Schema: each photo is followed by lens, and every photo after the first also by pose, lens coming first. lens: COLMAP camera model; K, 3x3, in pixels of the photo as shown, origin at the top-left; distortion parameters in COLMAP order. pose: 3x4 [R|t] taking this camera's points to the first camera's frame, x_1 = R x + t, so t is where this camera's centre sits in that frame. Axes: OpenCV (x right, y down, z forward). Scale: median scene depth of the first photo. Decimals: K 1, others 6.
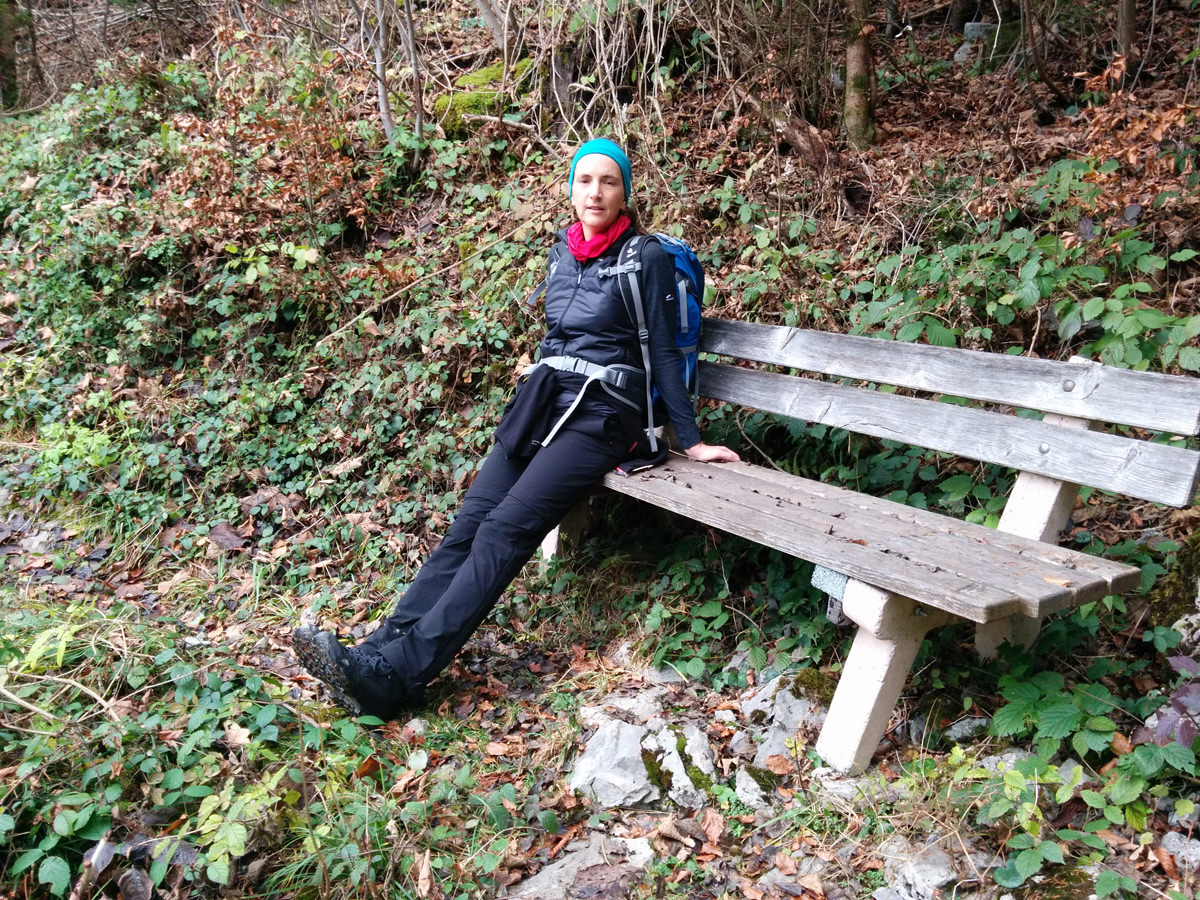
lens RADIAL K [[1040.9, 0, 607.1], [0, 1040.9, 450.4], [0, 0, 1]] dist [0.078933, -0.107263]
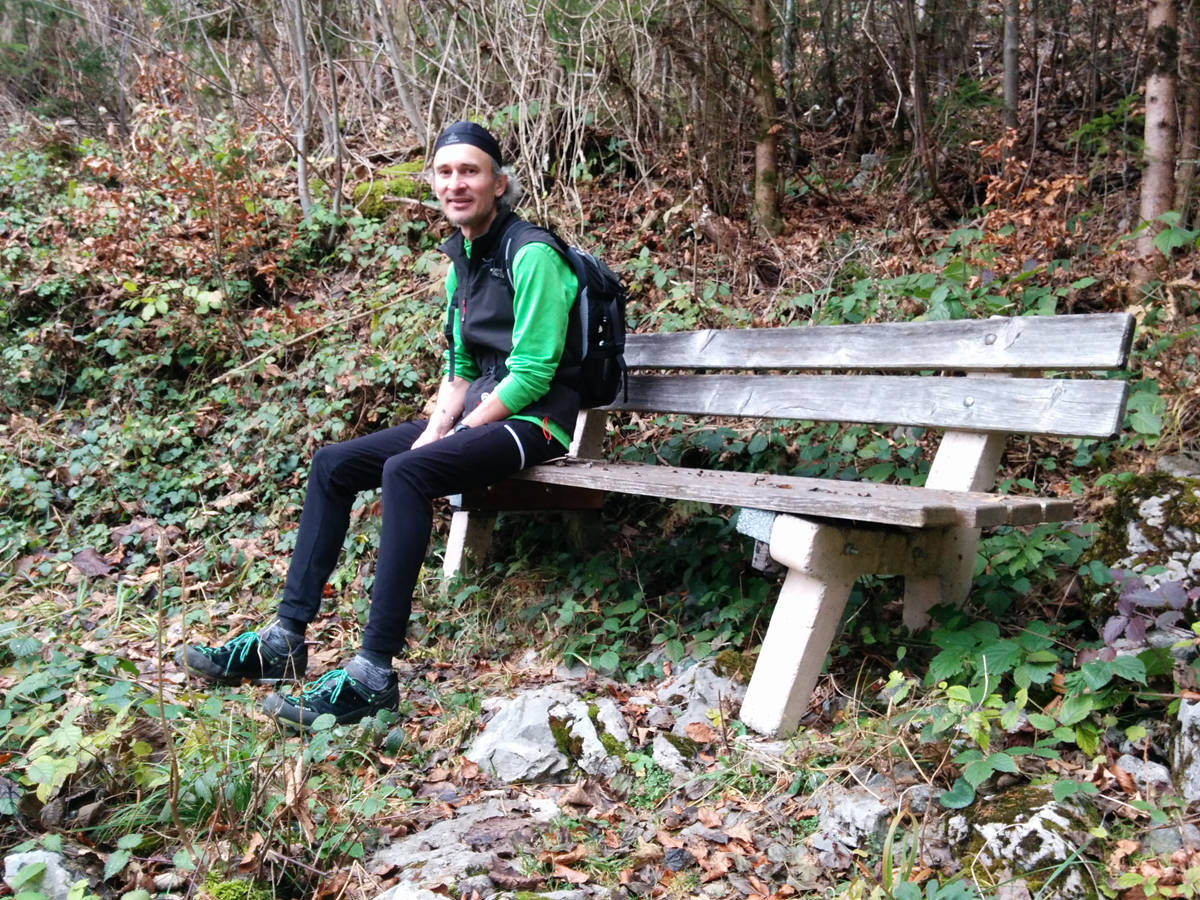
lens RADIAL K [[1040.9, 0, 606.7], [0, 1040.9, 452.8], [0, 0, 1]] dist [0.078933, -0.107263]
pose [[0.995000, 0.041467, 0.090862, -0.005579], [-0.024790, 0.983806, -0.177513, 0.135149], [-0.096752, 0.174373, 0.979915, 0.045657]]
